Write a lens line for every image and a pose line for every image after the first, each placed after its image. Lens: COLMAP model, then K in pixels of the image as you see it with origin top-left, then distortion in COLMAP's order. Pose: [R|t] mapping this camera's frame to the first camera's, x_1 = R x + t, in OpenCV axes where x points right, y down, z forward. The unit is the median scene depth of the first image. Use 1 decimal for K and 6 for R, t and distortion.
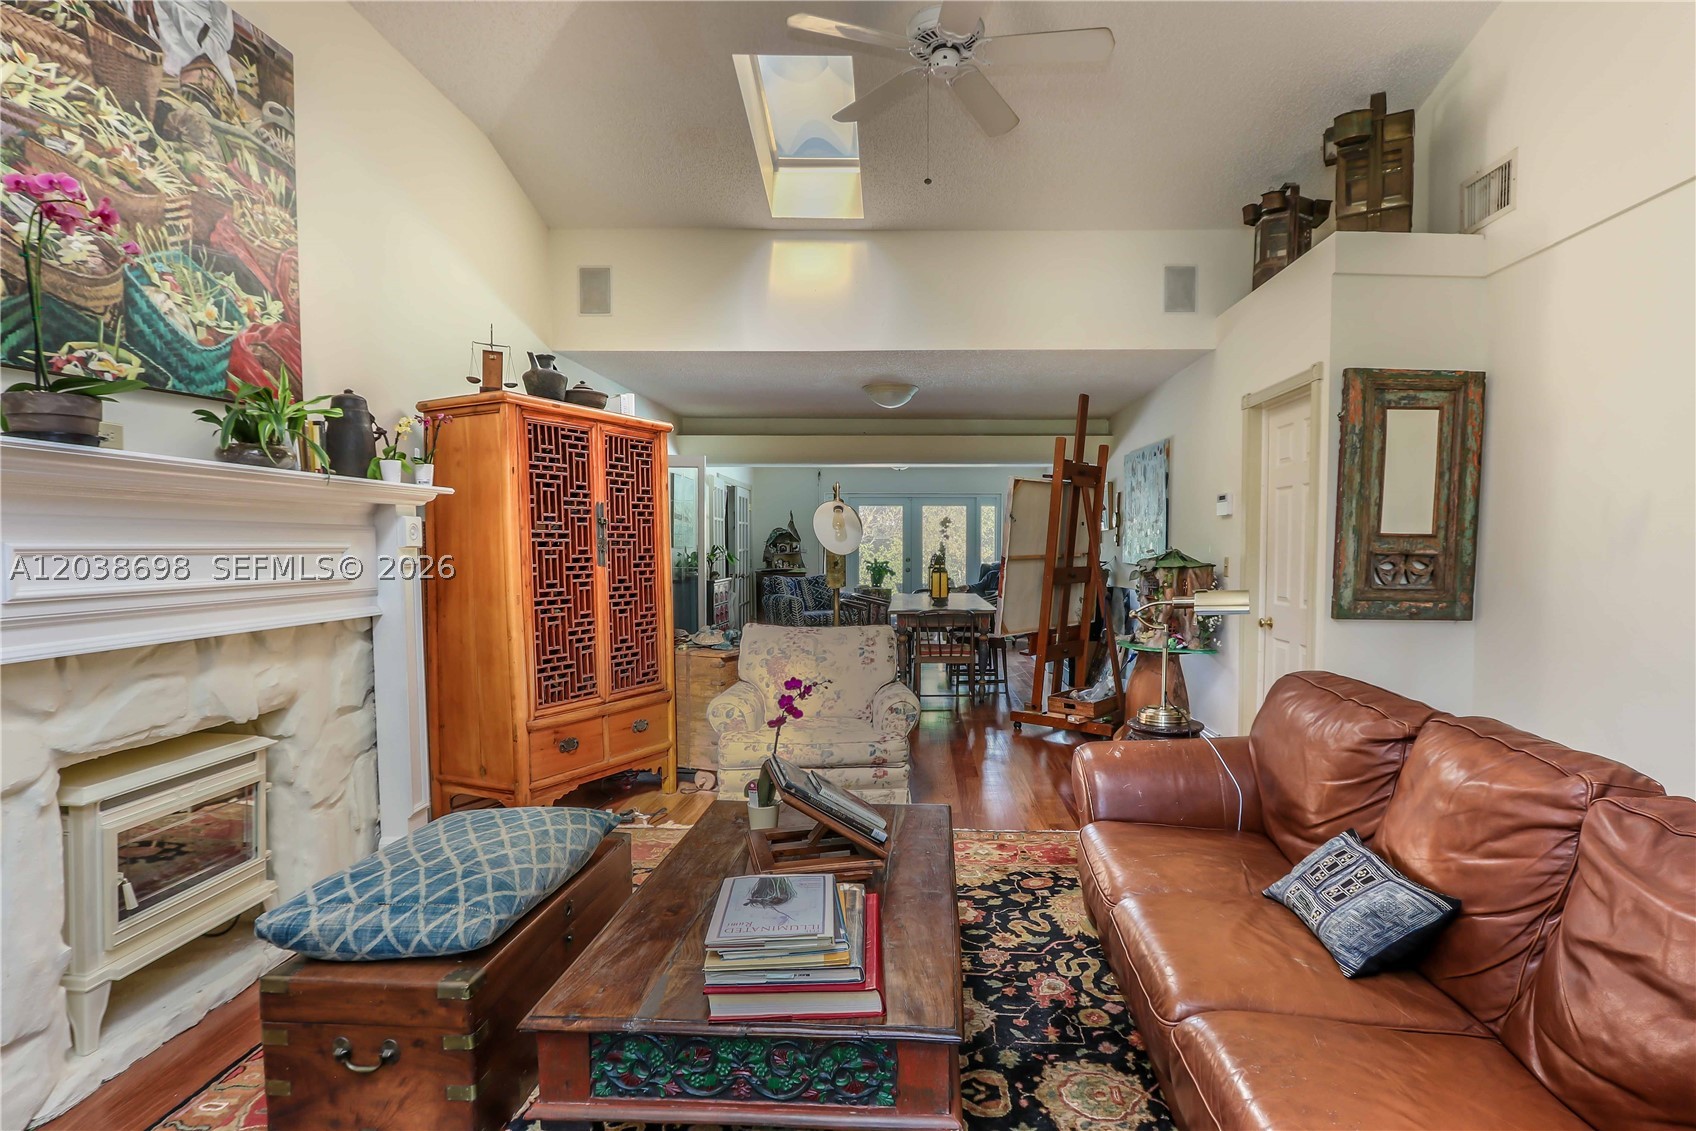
lens RADIAL K [[823.6, 0, 914.0], [0, 823.6, 590.8], [0, 0, 1]] dist [-0.019445, 0.003205]
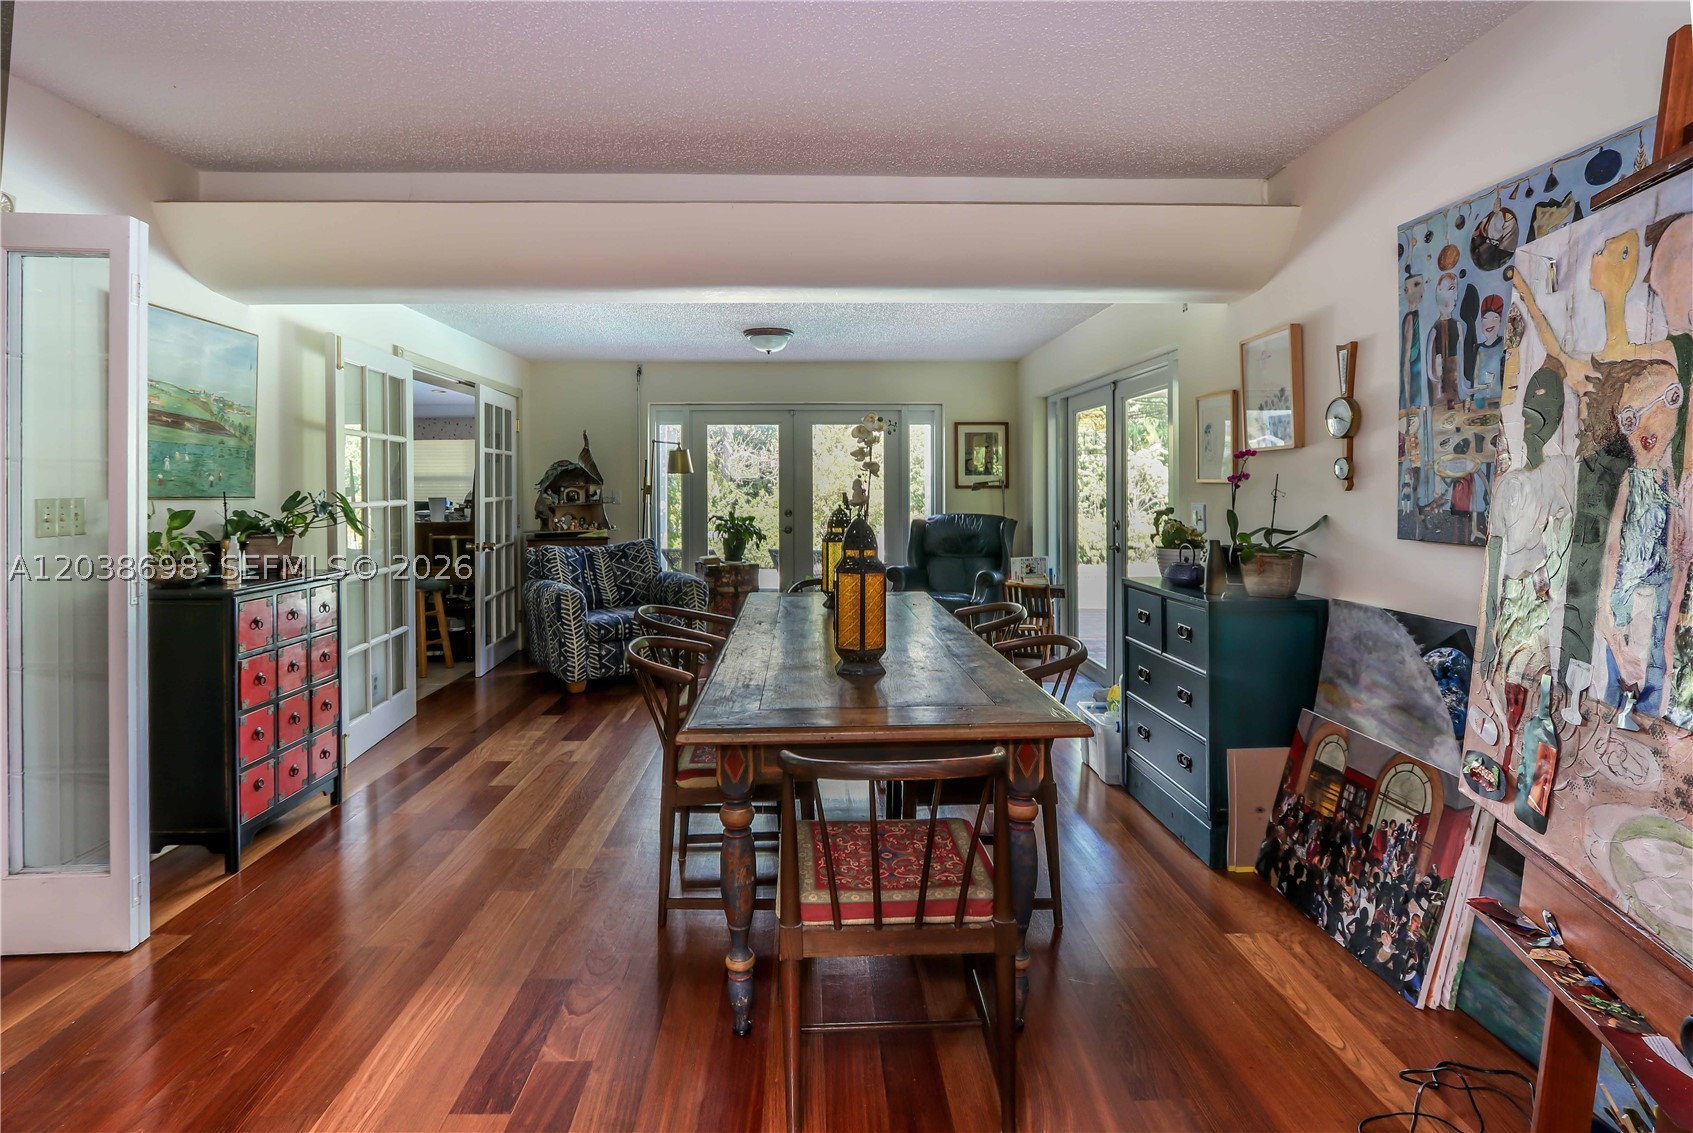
lens RADIAL K [[822.2, 0, 808.2], [0, 822.2, 493.0], [0, 0, 1]] dist [-0.019445, 0.003205]
pose [[0.999947, -0.010279, -0.001132, 0.033117], [0.010210, 0.998716, -0.049611, -0.101693], [0.001640, 0.049597, 0.998768, 1.898830]]
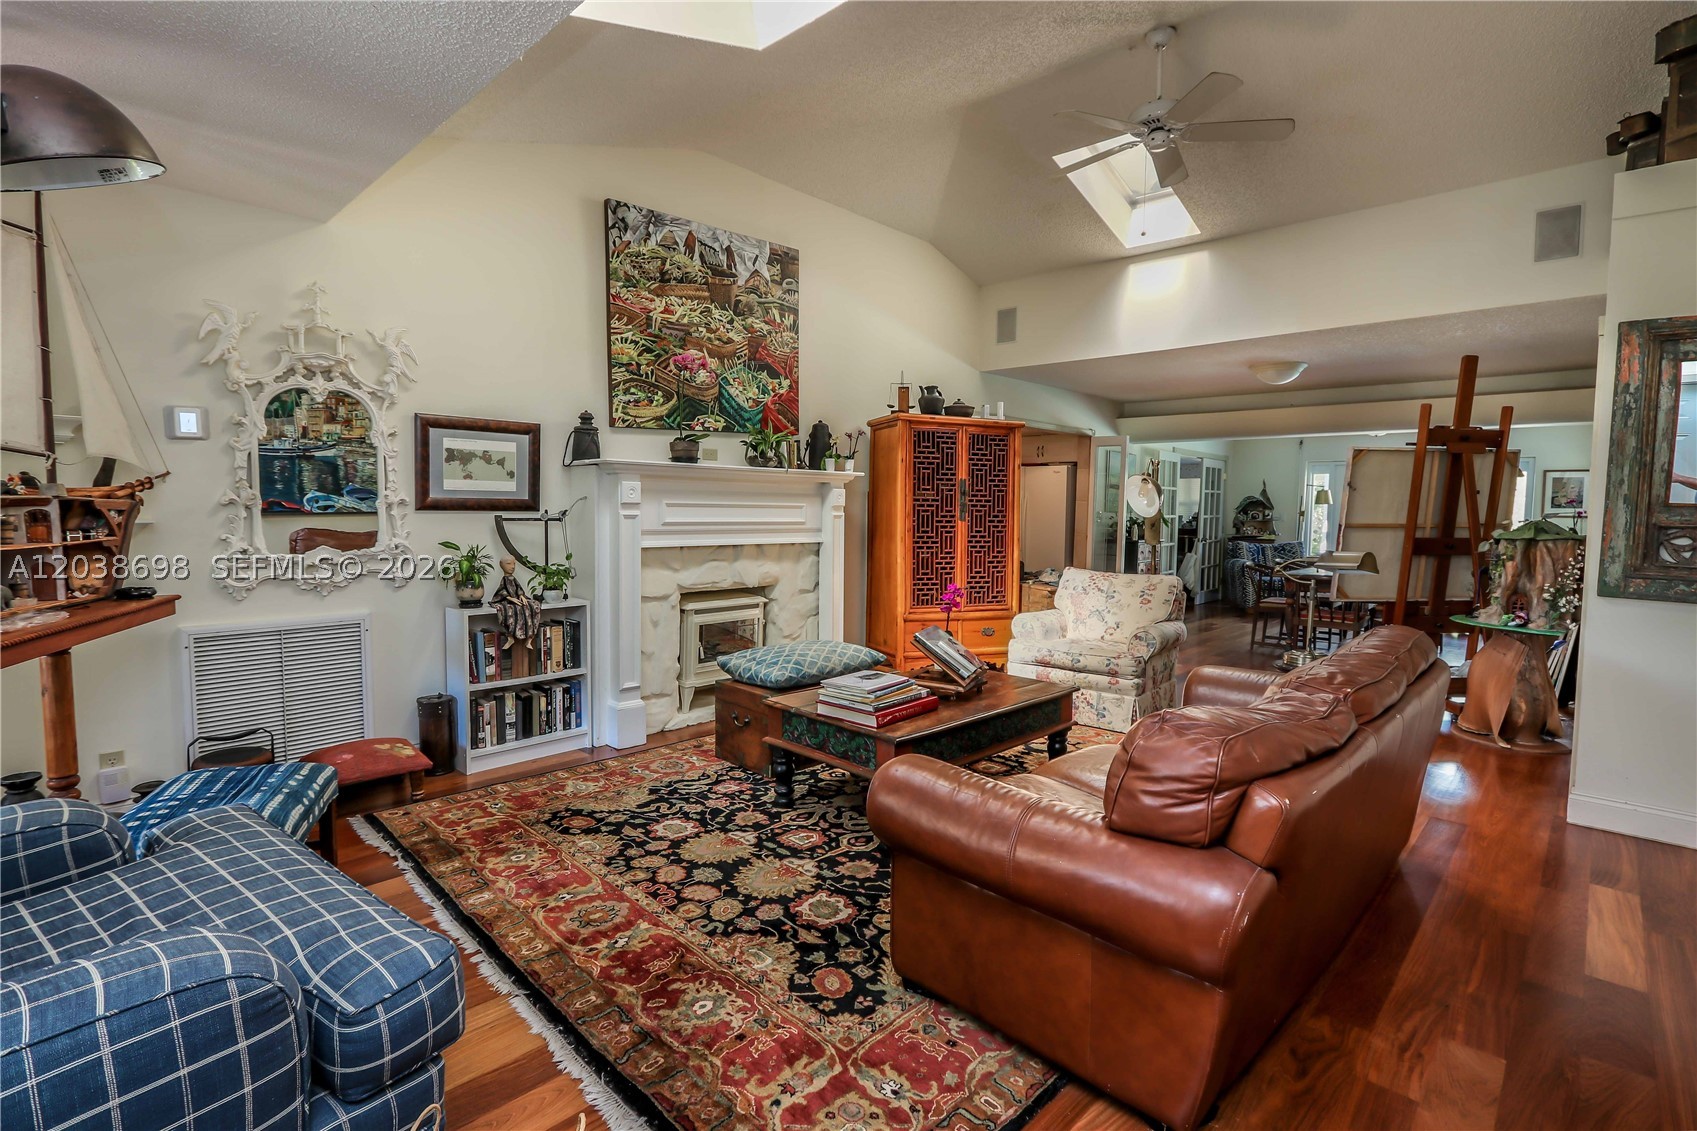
lens RADIAL K [[803.8, 0, 866.5], [0, 803.8, 558.6], [0, 0, 1]] dist [-0.011666, 0.001034]
pose [[0.735936, 0.053896, -0.674902, 0.732906], [-0.052247, 0.998375, 0.022756, 0.021976], [0.675032, 0.018515, 0.737556, -0.309348]]
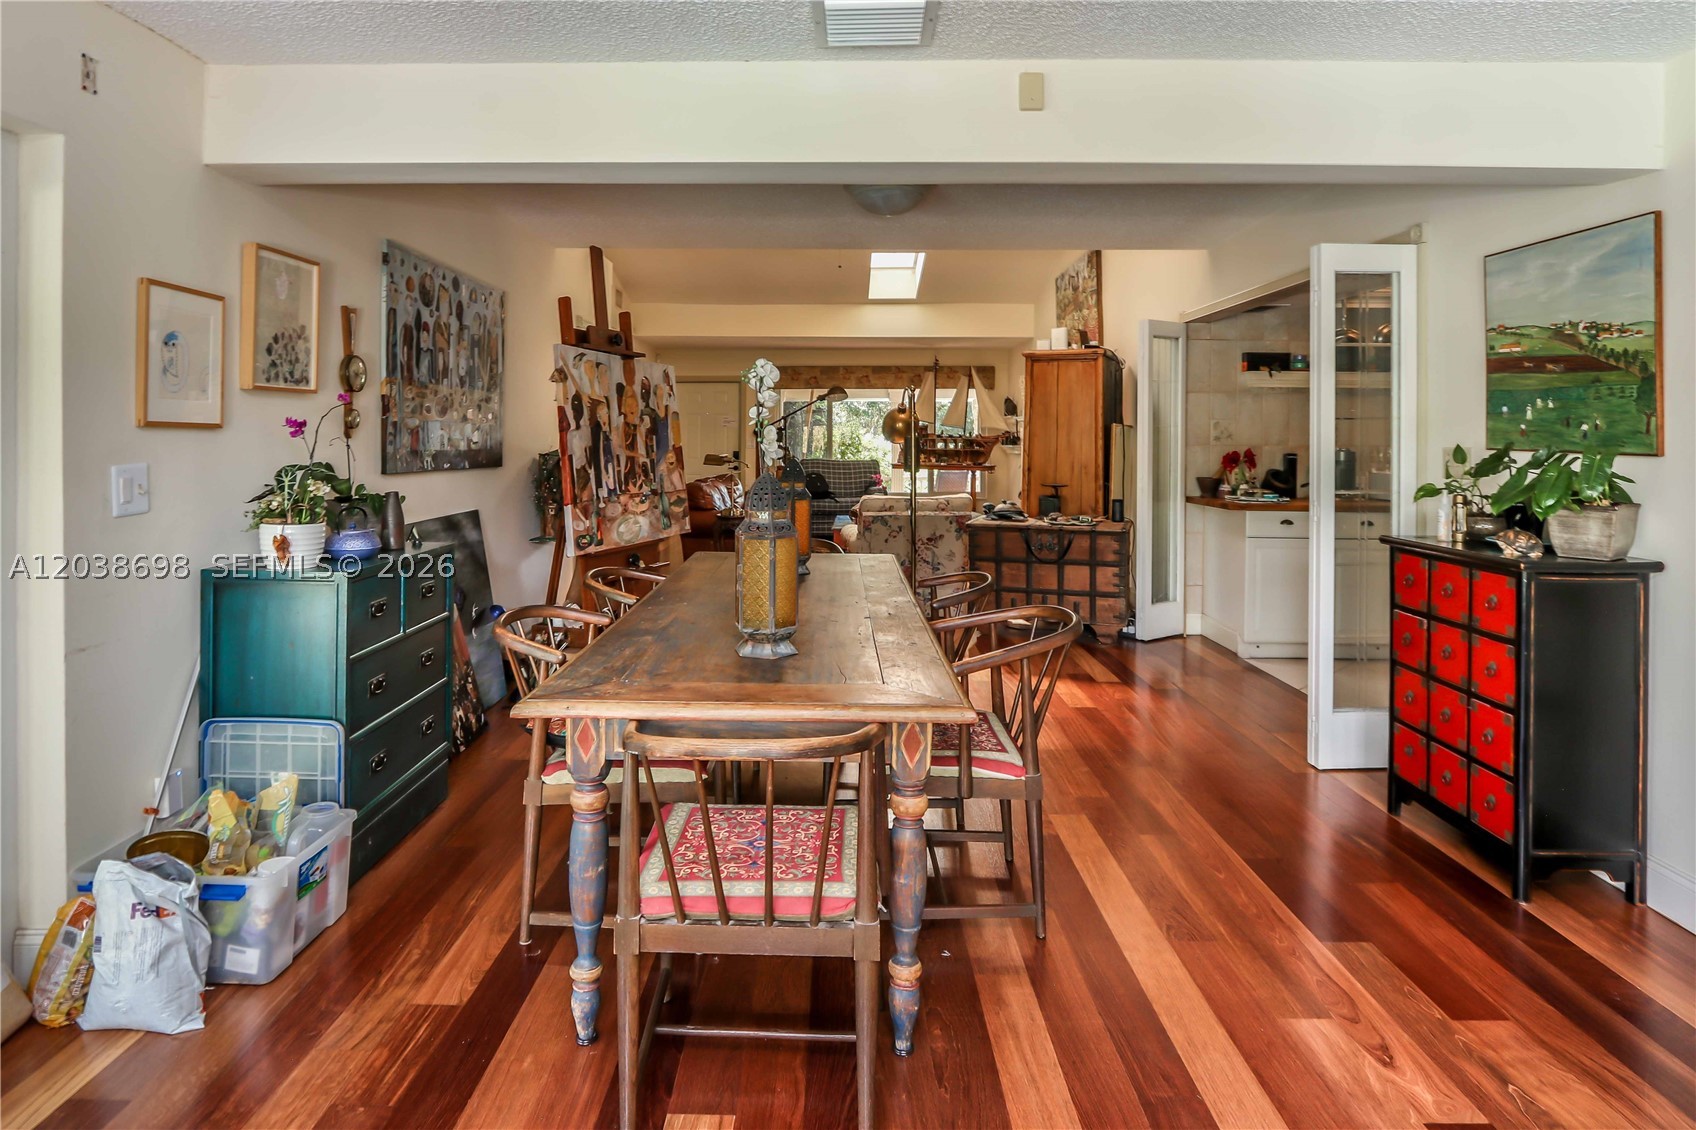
lens RADIAL K [[887.2, 0, 825.9], [0, 887.2, 453.1], [0, 0, 1]] dist [-0.005448, 0.001077]
pose [[-0.999769, -0.013226, 0.016946, 0.017803], [-0.011900, 0.997032, 0.076062, -0.222014], [-0.017902, 0.075843, -0.996959, 3.993956]]
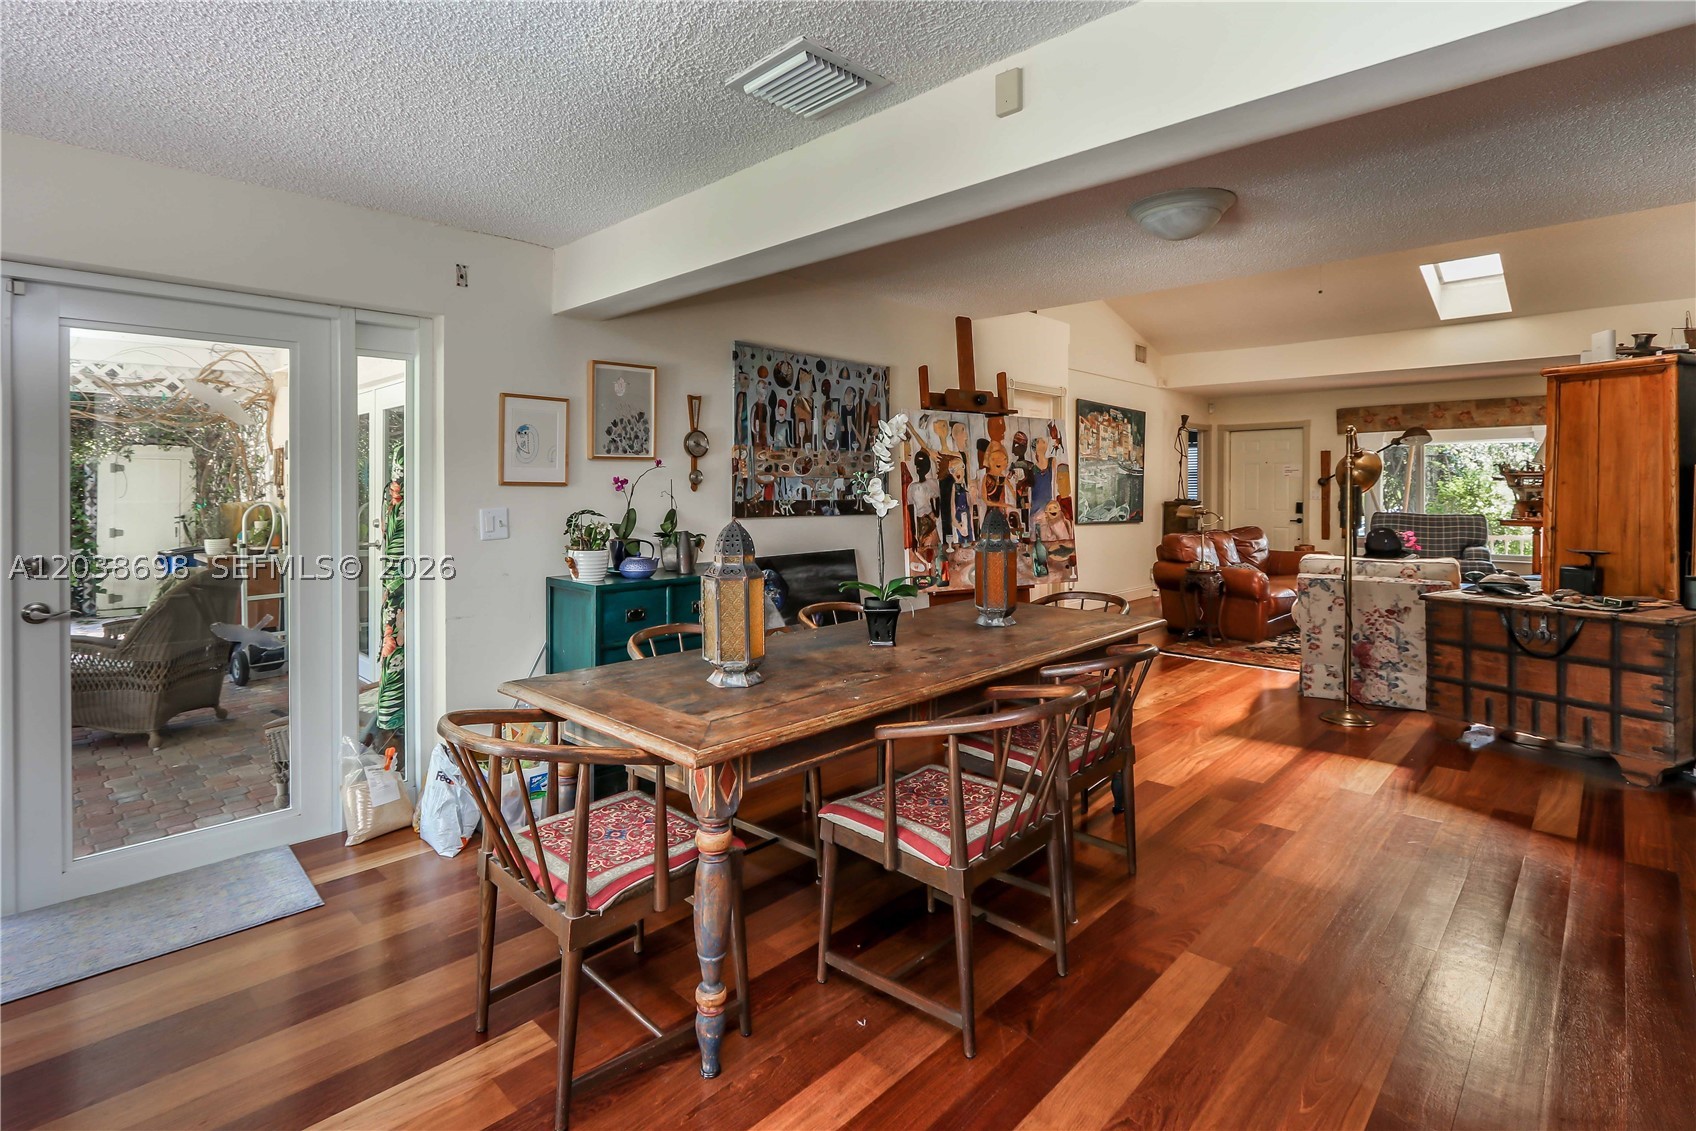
lens RADIAL K [[823.6, 0, 853.4], [0, 823.6, 495.5], [0, 0, 1]] dist [-0.019445, 0.003205]
pose [[-0.731888, -0.012163, 0.681316, -0.547812], [0.036308, 0.997724, 0.056815, -0.211147], [-0.680457, 0.066319, -0.729781, 3.728909]]
